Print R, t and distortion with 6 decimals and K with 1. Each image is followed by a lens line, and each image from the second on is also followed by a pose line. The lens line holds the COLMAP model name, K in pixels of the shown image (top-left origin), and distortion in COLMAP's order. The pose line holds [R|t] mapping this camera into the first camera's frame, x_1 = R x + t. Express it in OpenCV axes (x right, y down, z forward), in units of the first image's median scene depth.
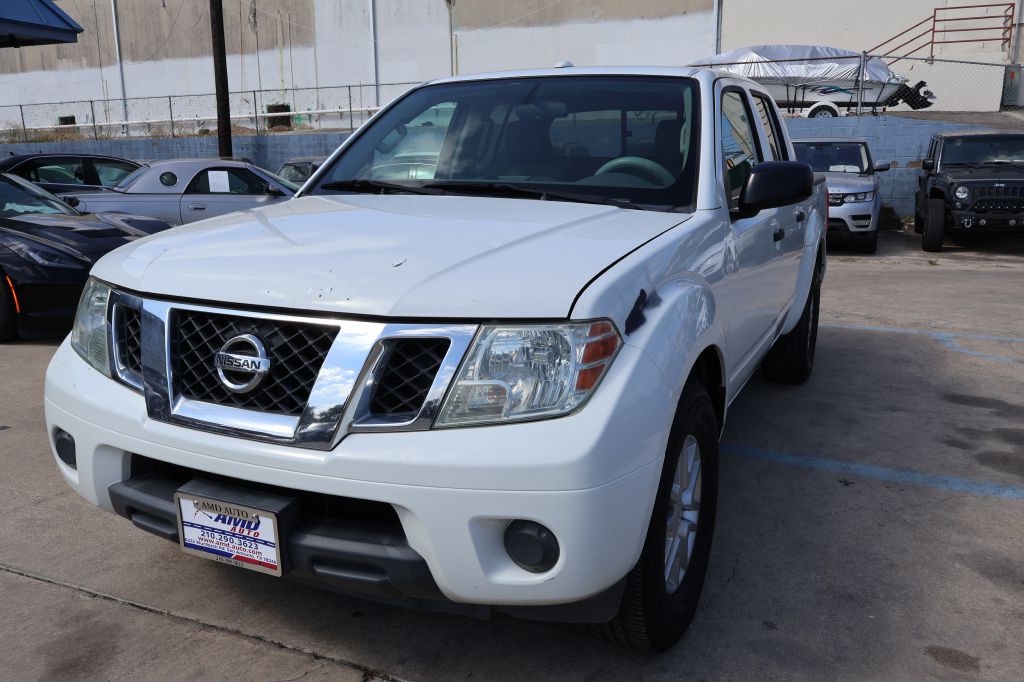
lens RADIAL K [[867.4, 0, 503.6], [0, 867.4, 394.0], [0, 0, 1]] dist [-0.015557, 0.024206]
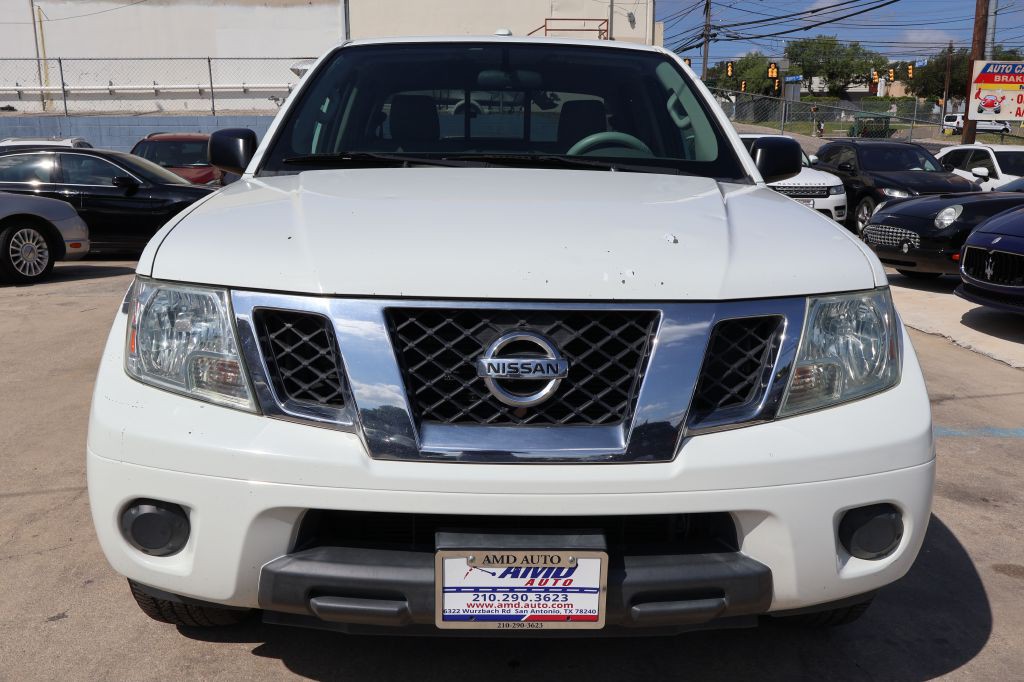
lens RADIAL K [[867.4, 0, 475.0], [0, 867.4, 415.3], [0, 0, 1]] dist [-0.015557, 0.024206]
pose [[0.893595, -0.117847, 0.433129, -0.654058], [0.108759, 0.993013, 0.045798, -0.033252], [-0.435500, 0.006182, 0.900168, 0.309130]]
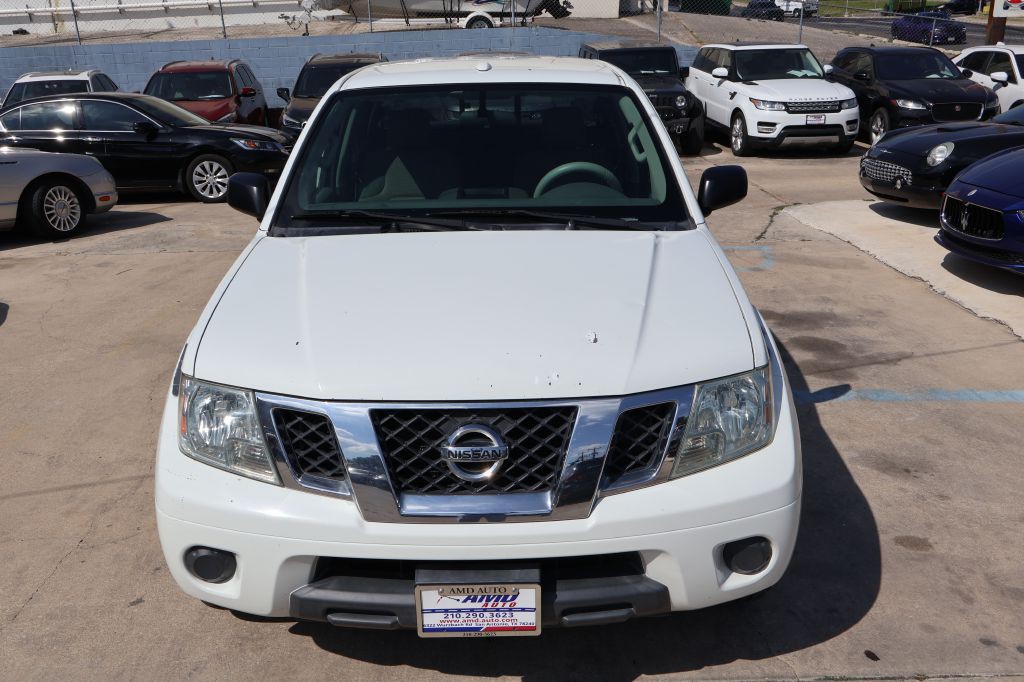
lens RADIAL K [[867.4, 0, 479.6], [0, 867.4, 425.3], [0, 0, 1]] dist [-0.015557, 0.024206]
pose [[0.902485, -0.198873, 0.382061, -0.659555], [0.137886, 0.973741, 0.181150, -0.245556], [-0.408055, -0.110804, 0.906209, 0.058730]]
